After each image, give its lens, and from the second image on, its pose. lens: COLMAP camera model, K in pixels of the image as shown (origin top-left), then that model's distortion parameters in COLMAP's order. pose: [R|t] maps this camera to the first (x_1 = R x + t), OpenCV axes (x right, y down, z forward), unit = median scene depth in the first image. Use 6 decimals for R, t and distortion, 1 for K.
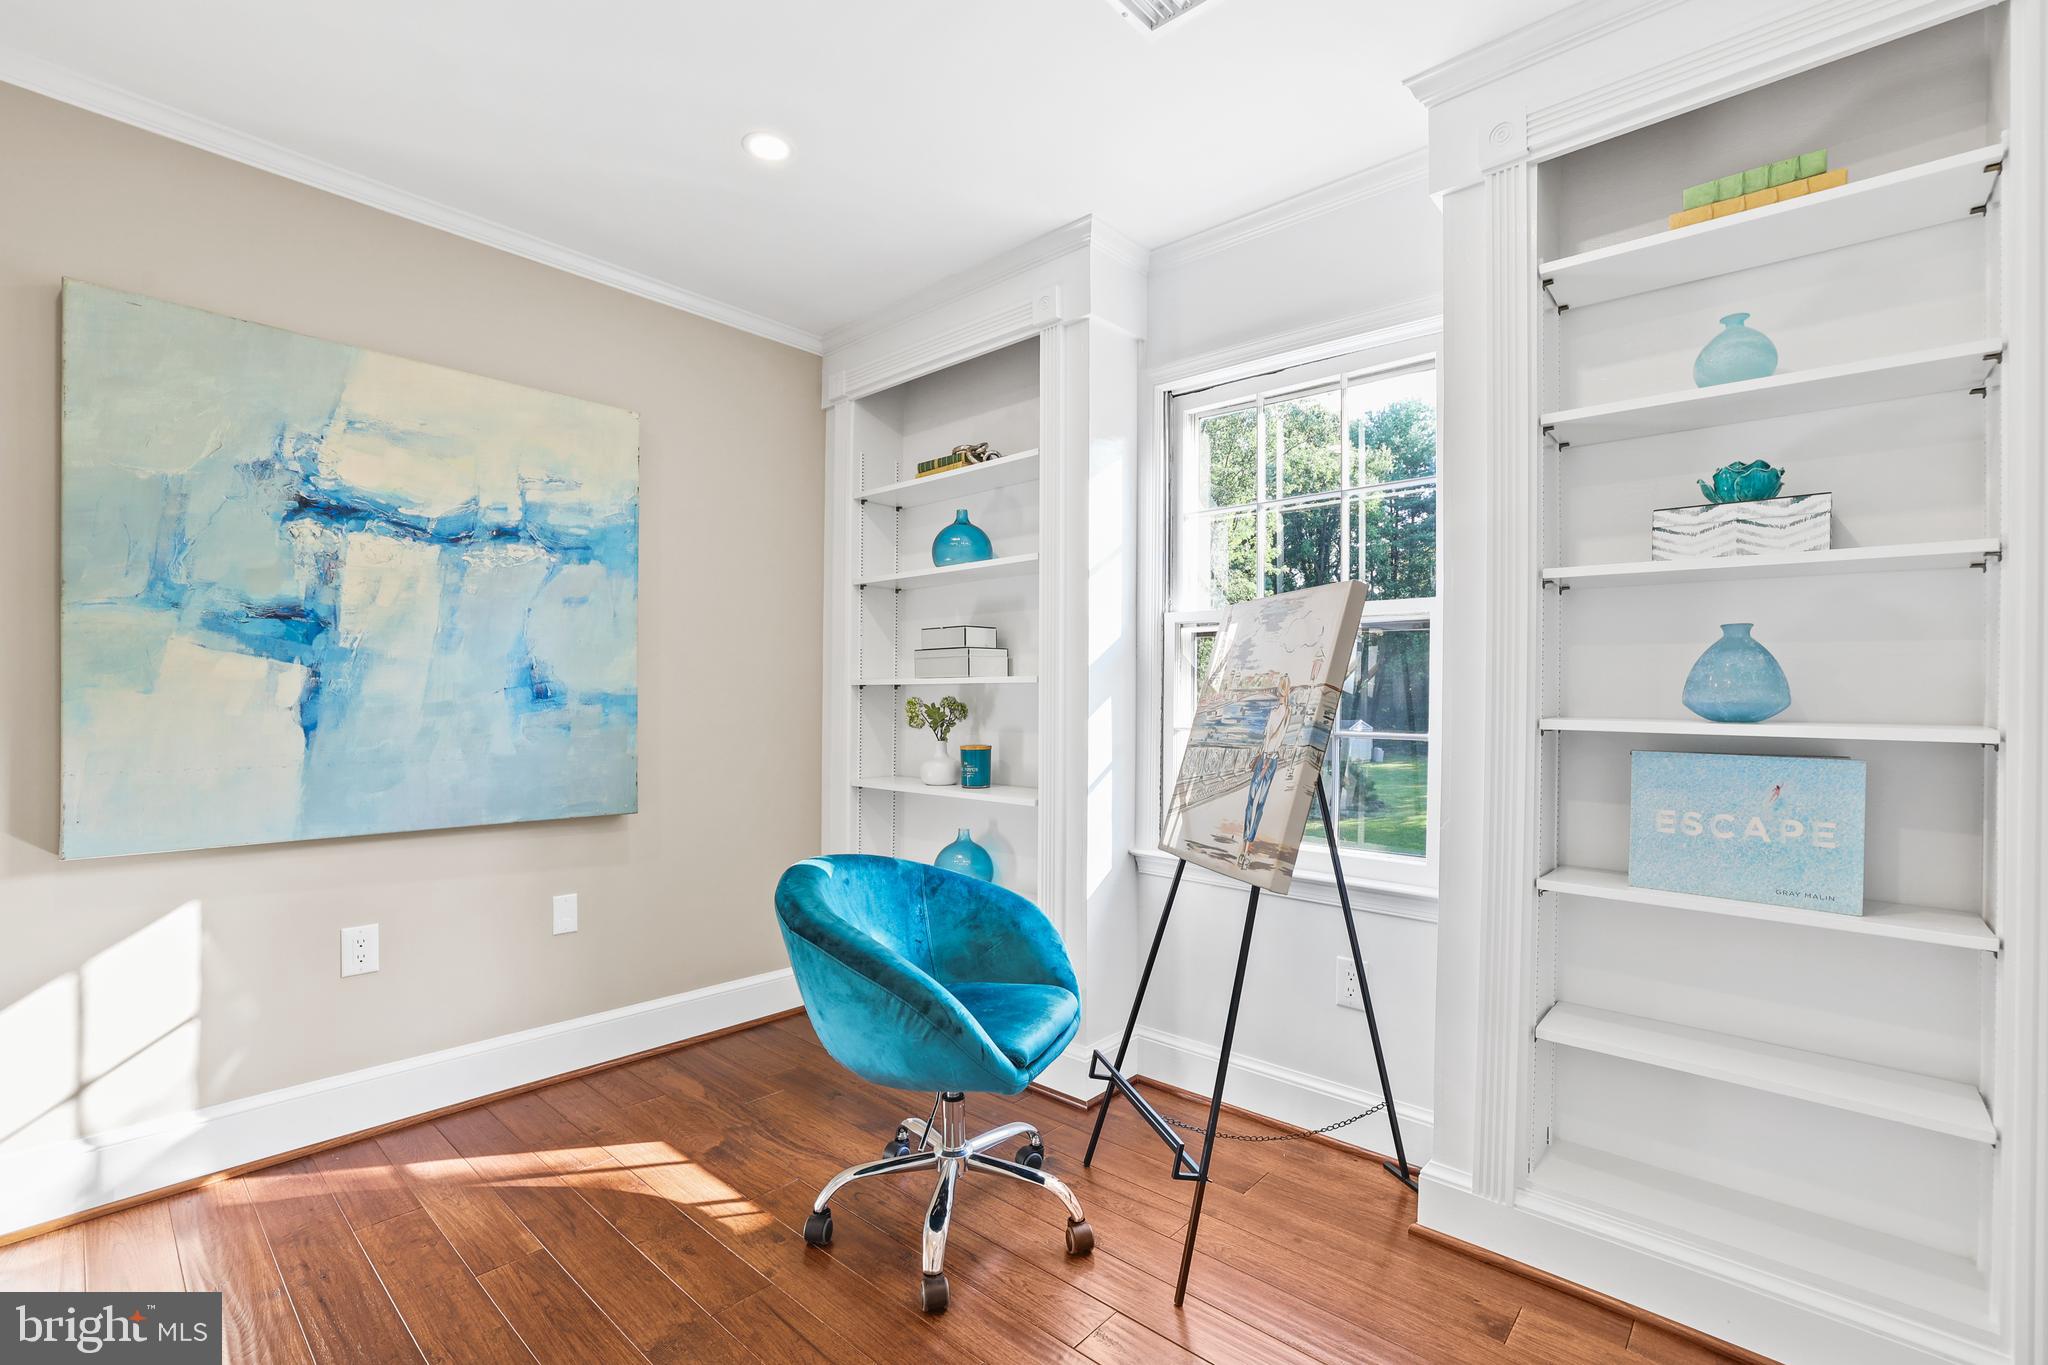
lens RADIAL K [[893.4, 0, 1024.7], [0, 893.4, 712.2], [0, 0, 1]] dist [-0.046451, 0.012803]
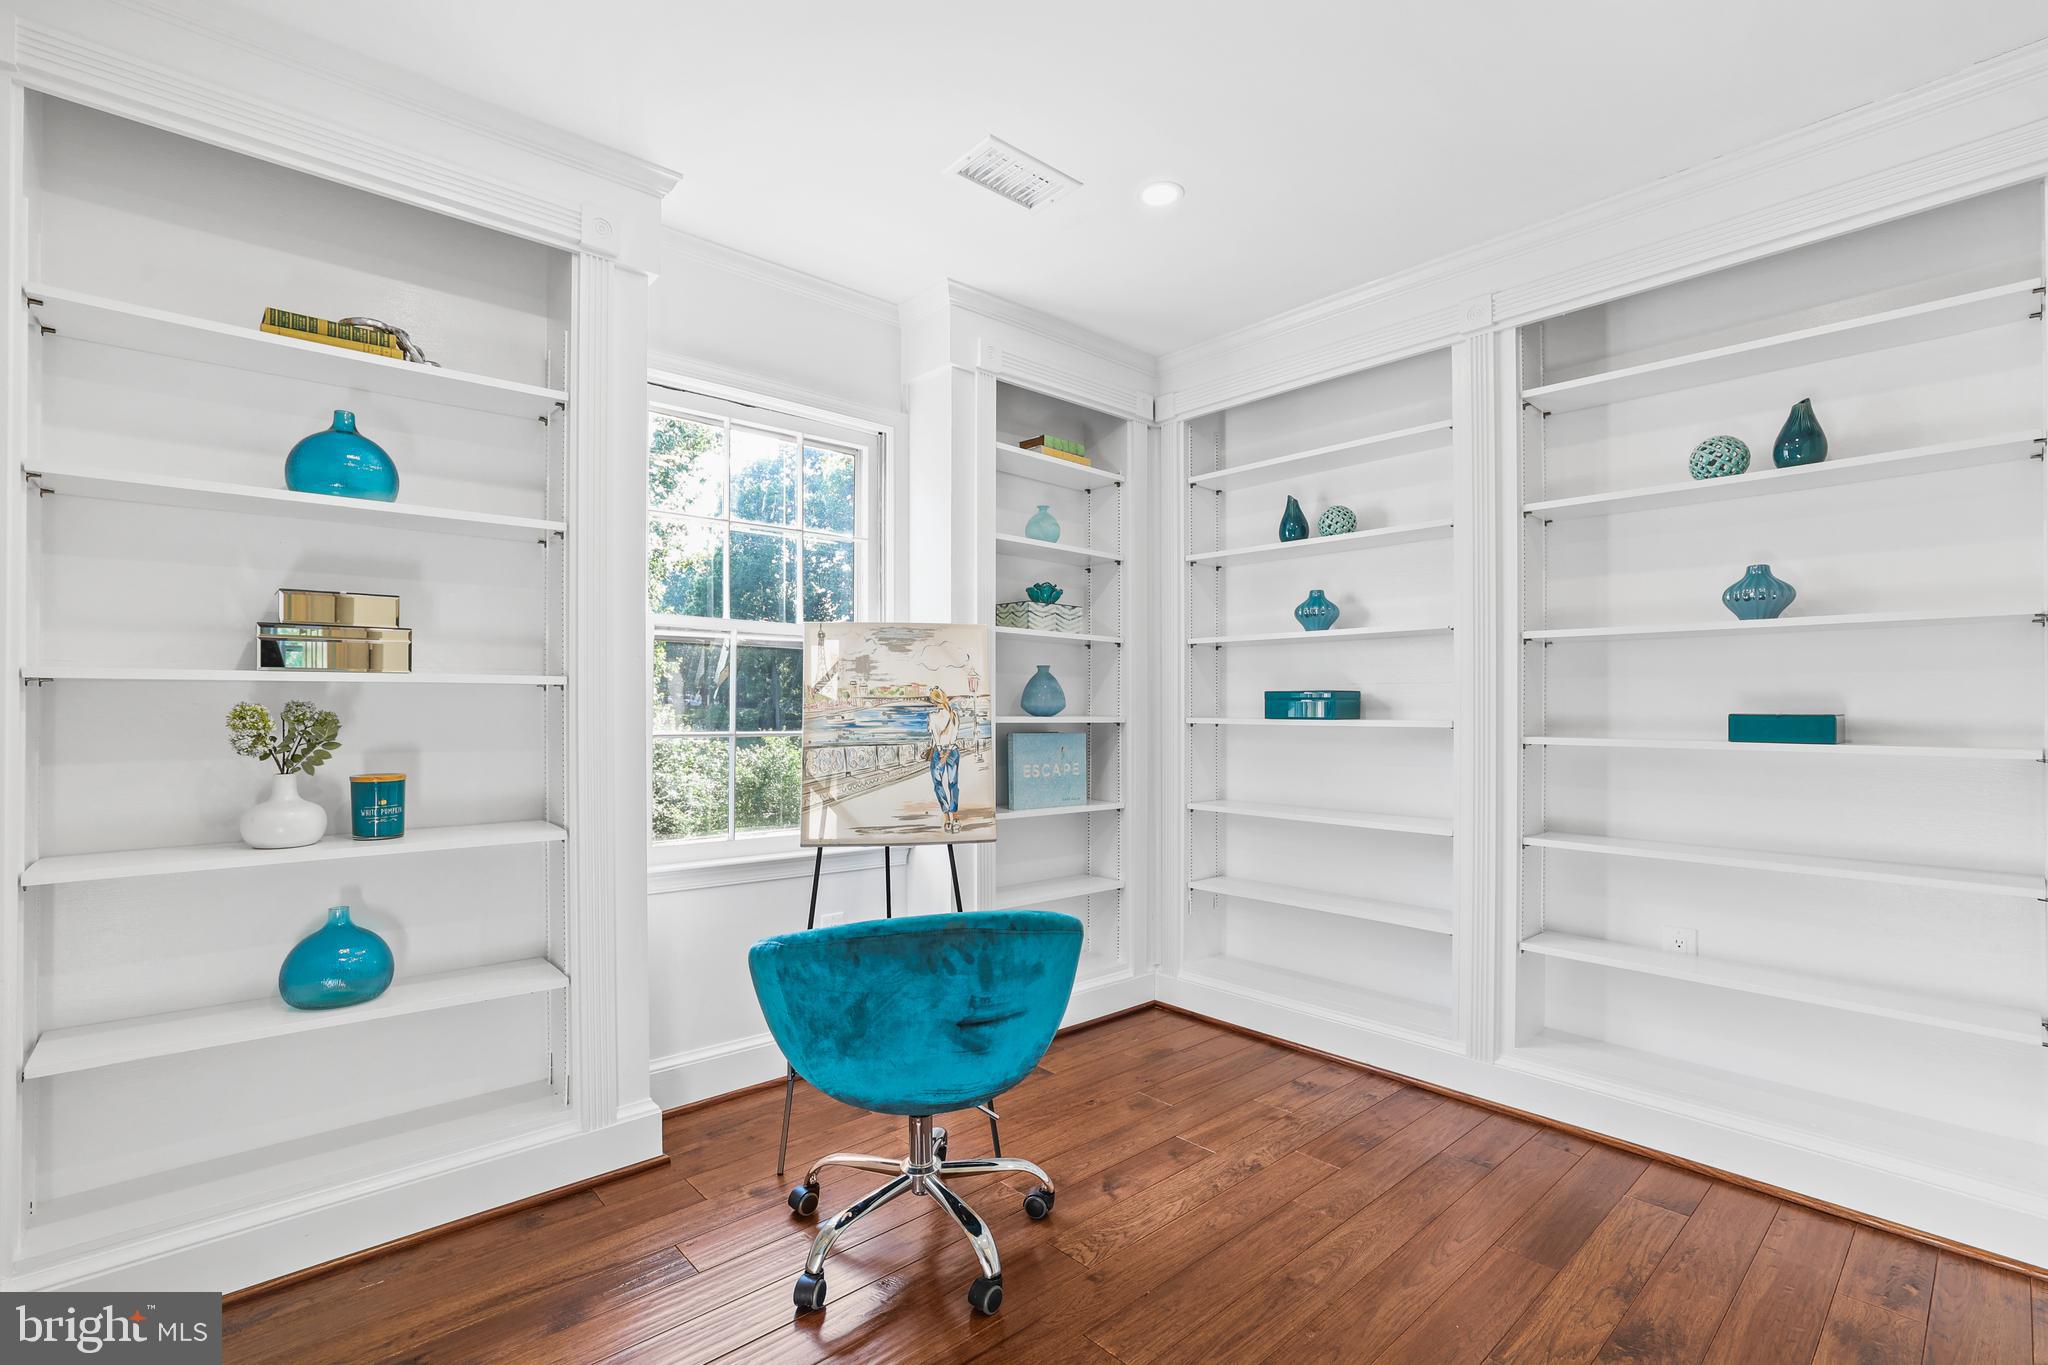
lens RADIAL K [[893.4, 0, 1024.7], [0, 893.4, 712.2], [0, 0, 1]] dist [-0.046451, 0.012803]
pose [[0.123311, -0.011060, 0.992306, -0.917491], [0.013294, 0.999867, 0.009492, -0.013563], [-0.992279, 0.012021, 0.123442, 0.629817]]
